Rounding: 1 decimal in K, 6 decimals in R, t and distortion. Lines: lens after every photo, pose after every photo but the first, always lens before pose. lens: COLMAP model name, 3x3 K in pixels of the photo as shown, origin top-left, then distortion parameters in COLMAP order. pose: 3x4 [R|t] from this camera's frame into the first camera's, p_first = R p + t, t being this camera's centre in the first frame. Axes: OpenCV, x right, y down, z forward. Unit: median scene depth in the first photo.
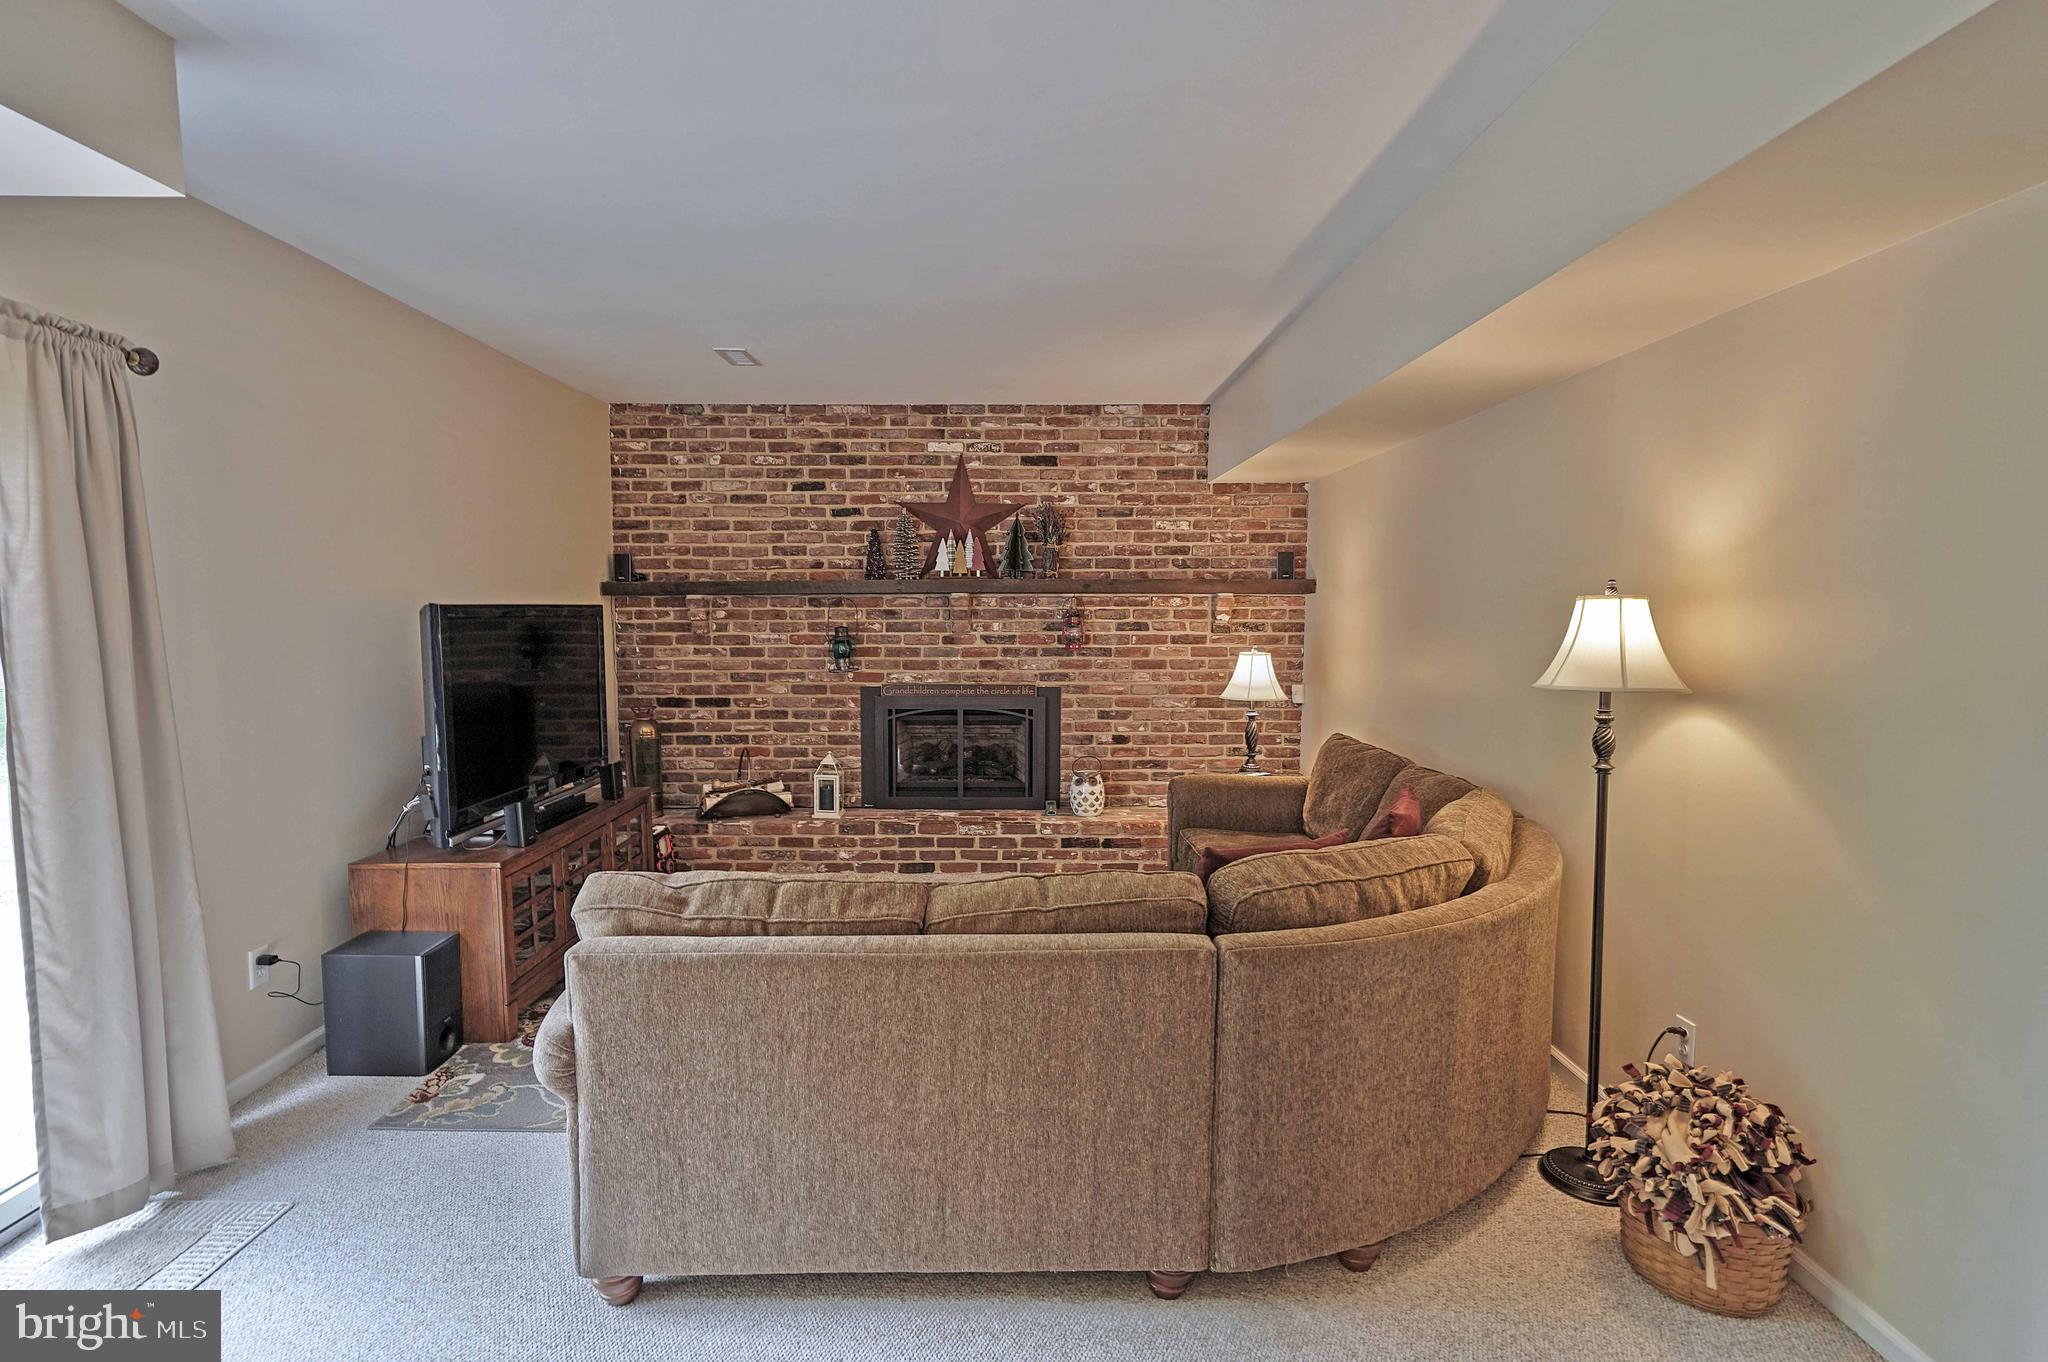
lens RADIAL K [[964.9, 0, 1001.2], [0, 964.9, 688.1], [0, 0, 1]] dist [-0.008183, 0.003101]
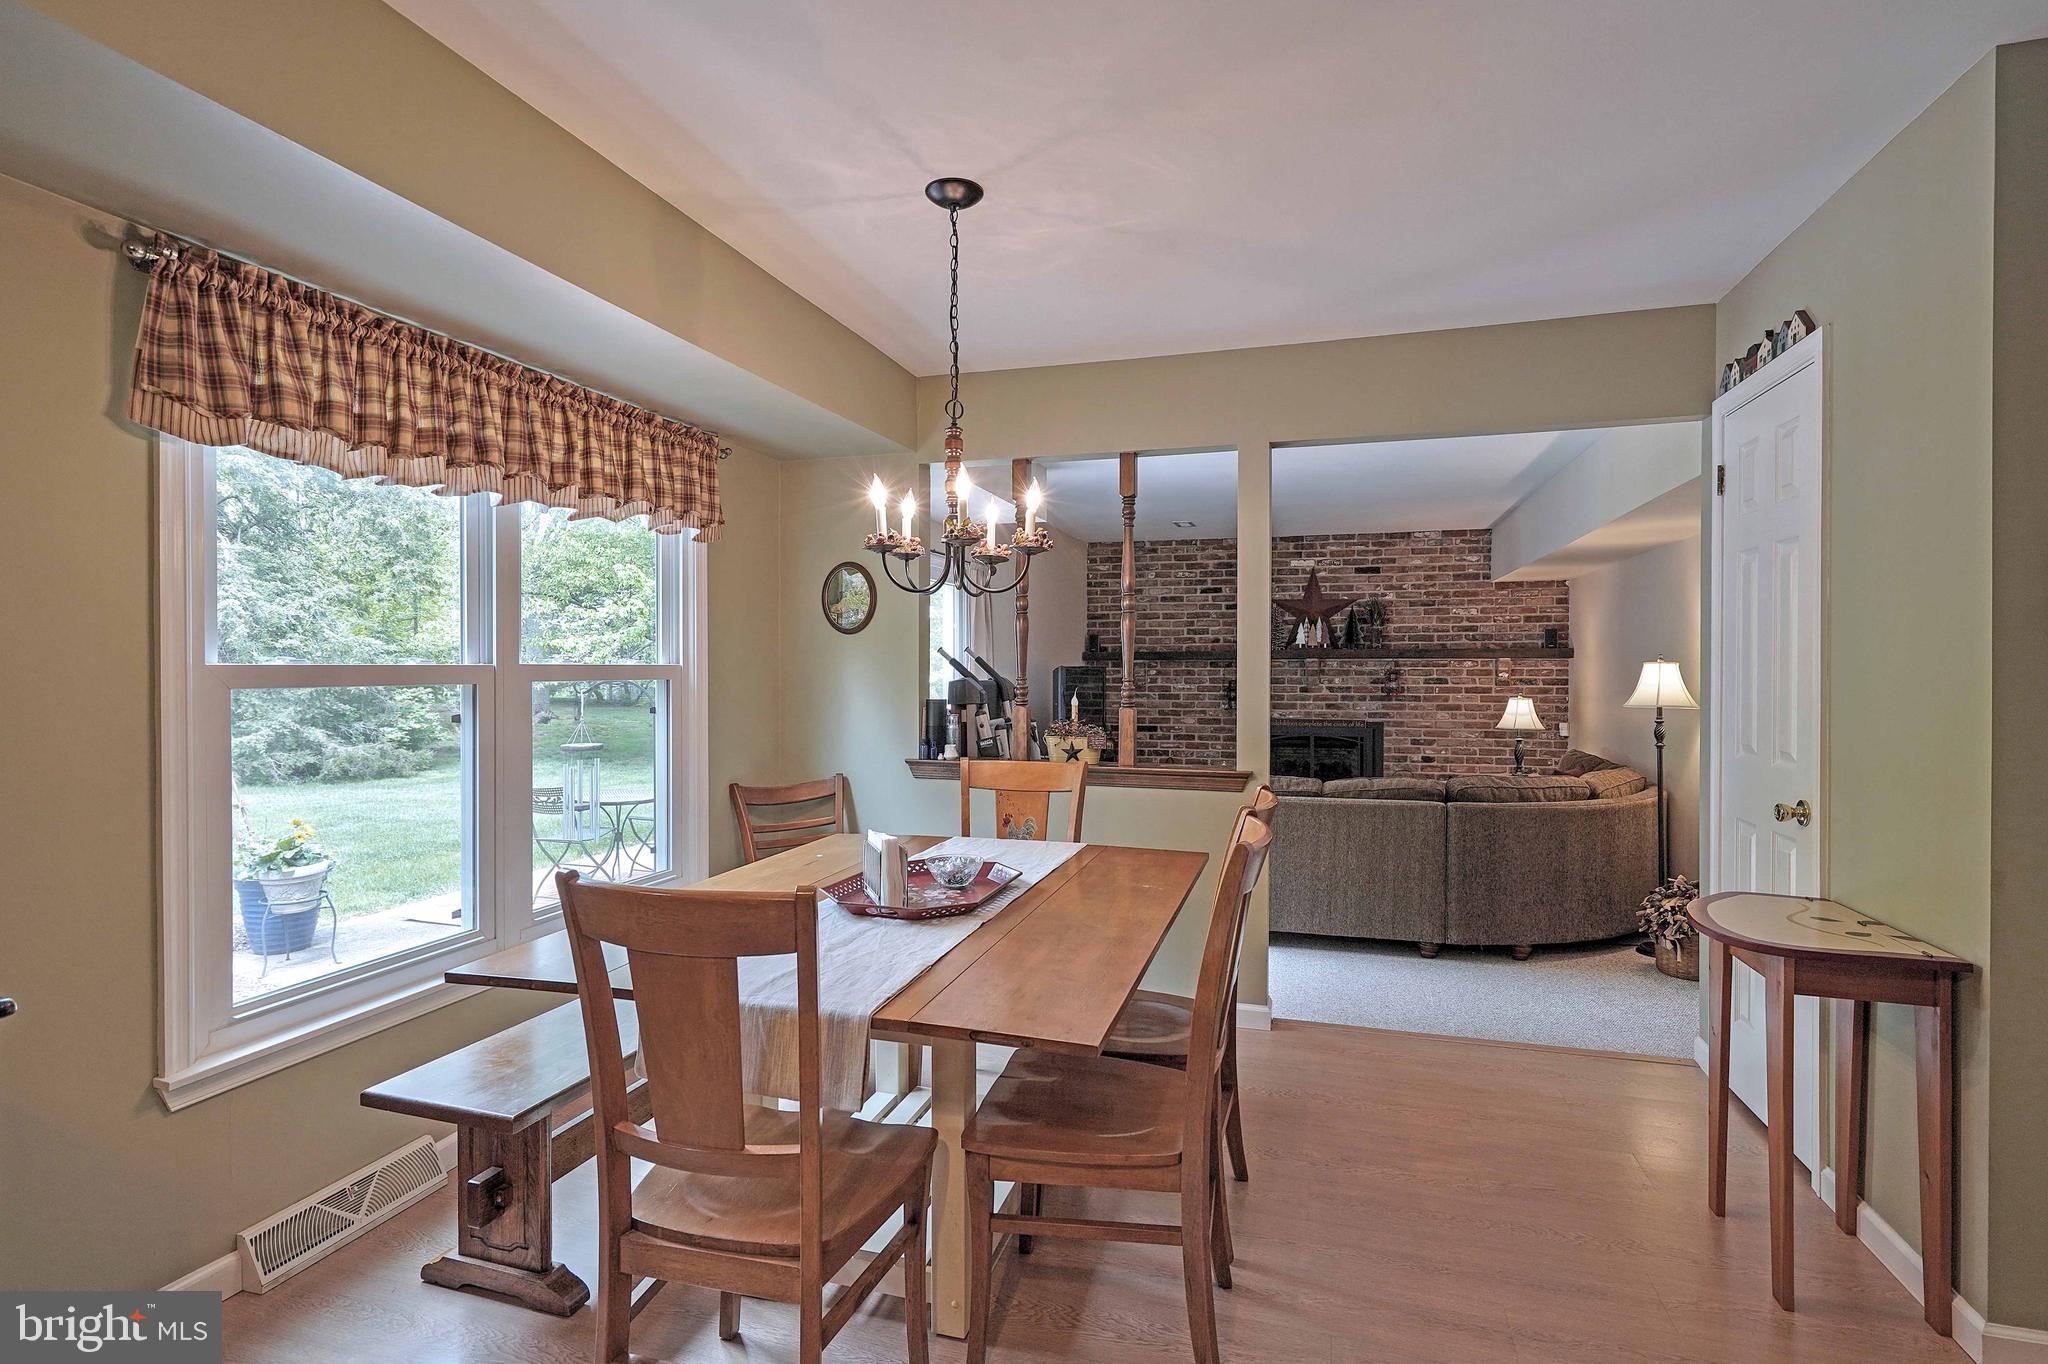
lens RADIAL K [[1006.9, 0, 1021.6], [0, 1006.9, 672.1], [0, 0, 1]] dist [0.000686, 0.000174]
pose [[0.958445, 0.000820, -0.285275, -0.029270], [-0.023424, 0.996845, -0.075835, 0.053033], [0.284313, 0.079366, 0.955441, -0.634576]]
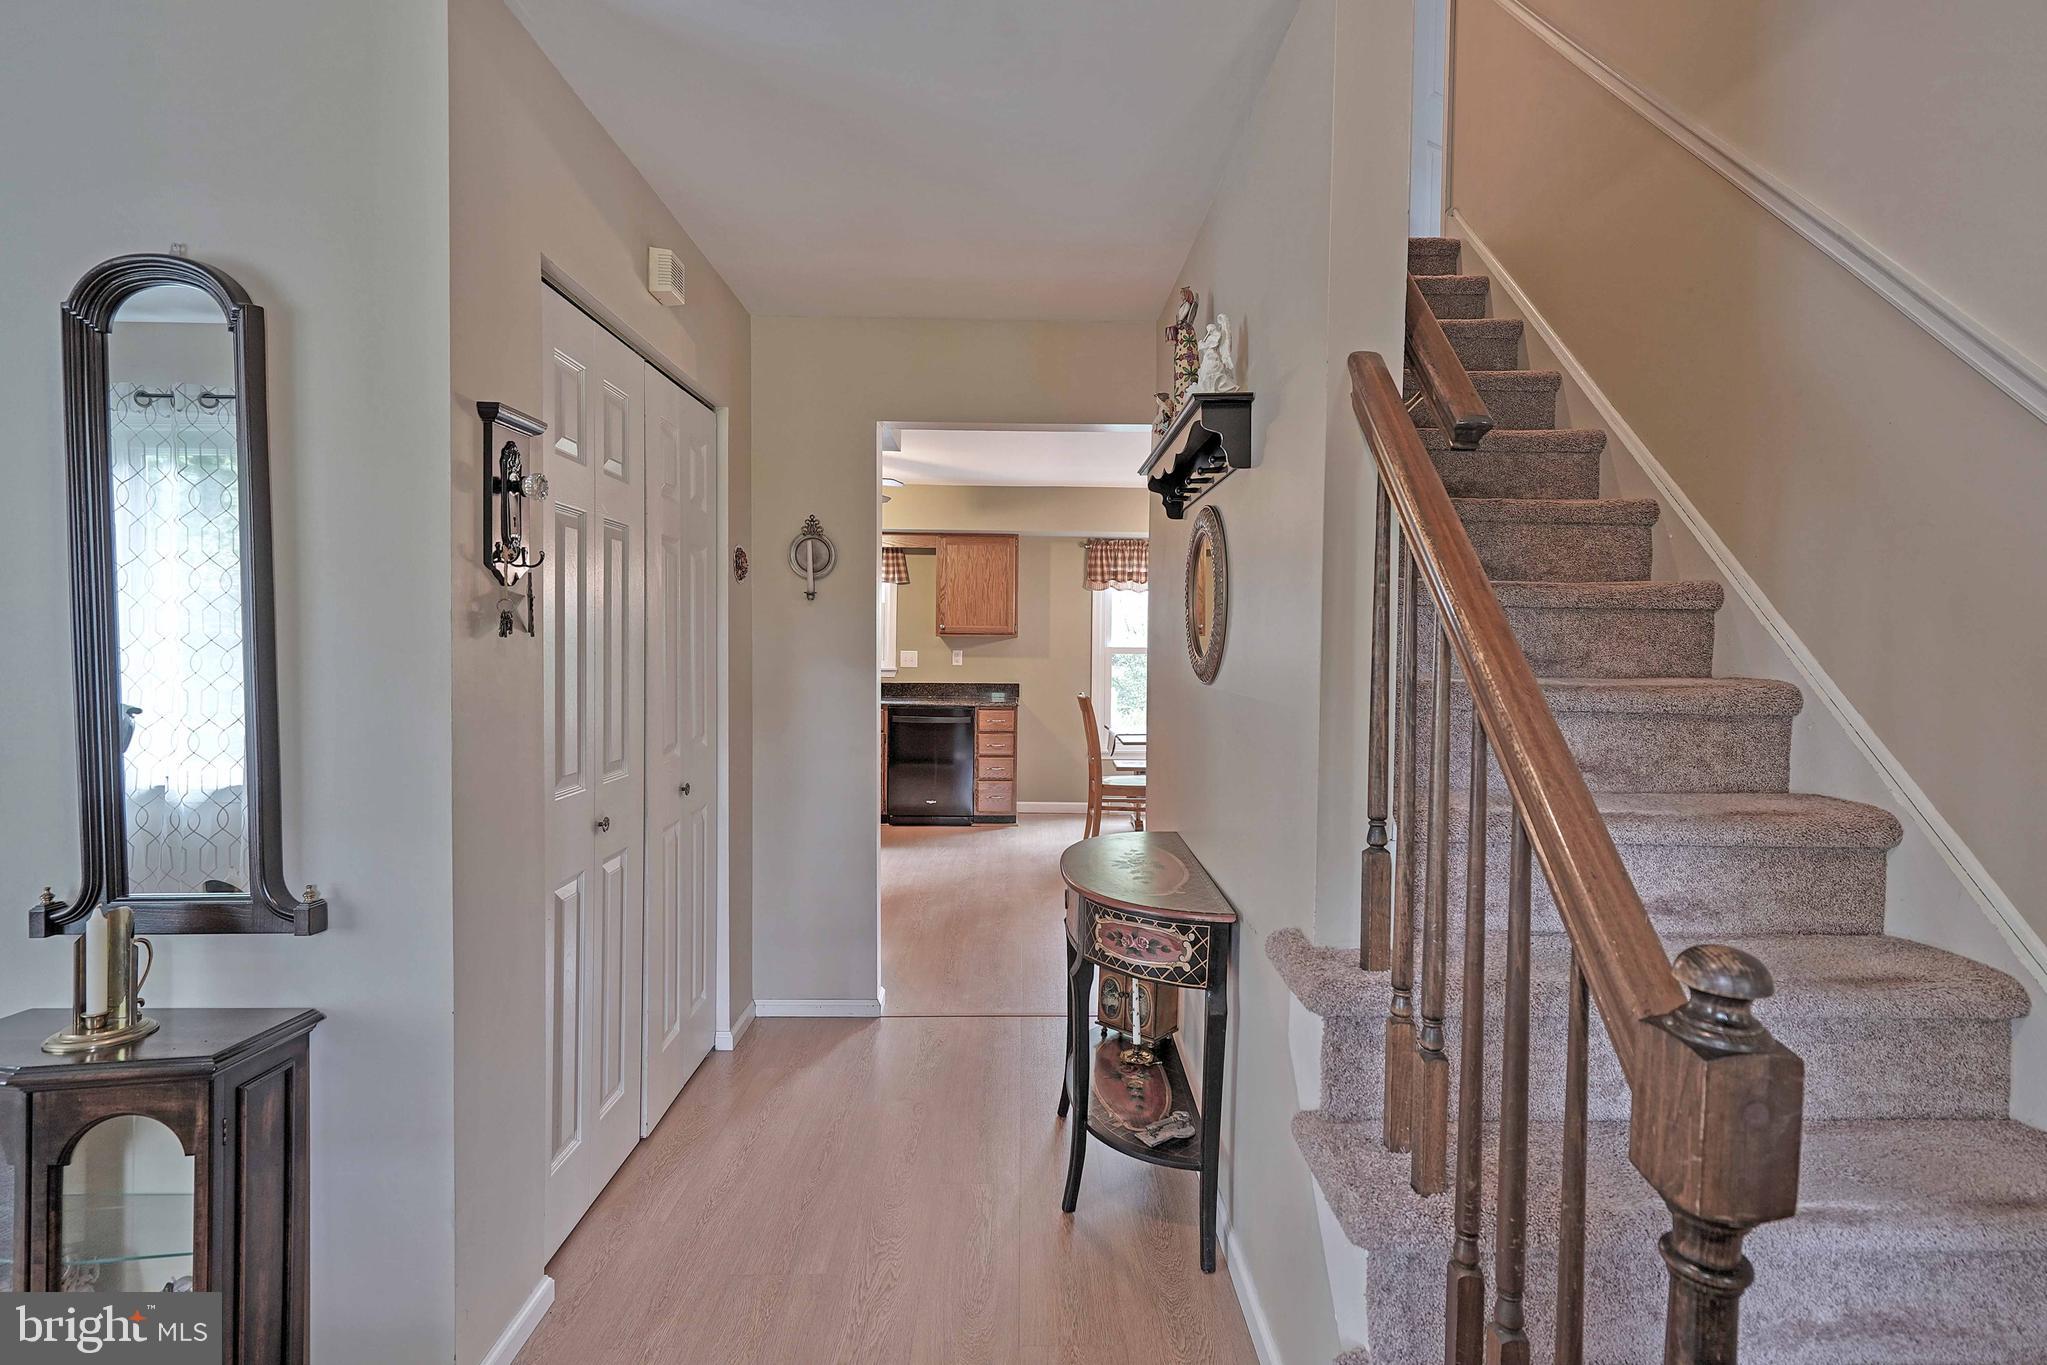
lens RADIAL K [[964.4, 0, 1027.0], [0, 964.4, 676.0], [0, 0, 1]] dist [-0.008183, 0.003101]
pose [[0.009542, 0.026727, -0.999597, 0.929870], [-0.093956, 0.995244, 0.025714, 0.045651], [0.995531, 0.093673, 0.012008, -0.488277]]
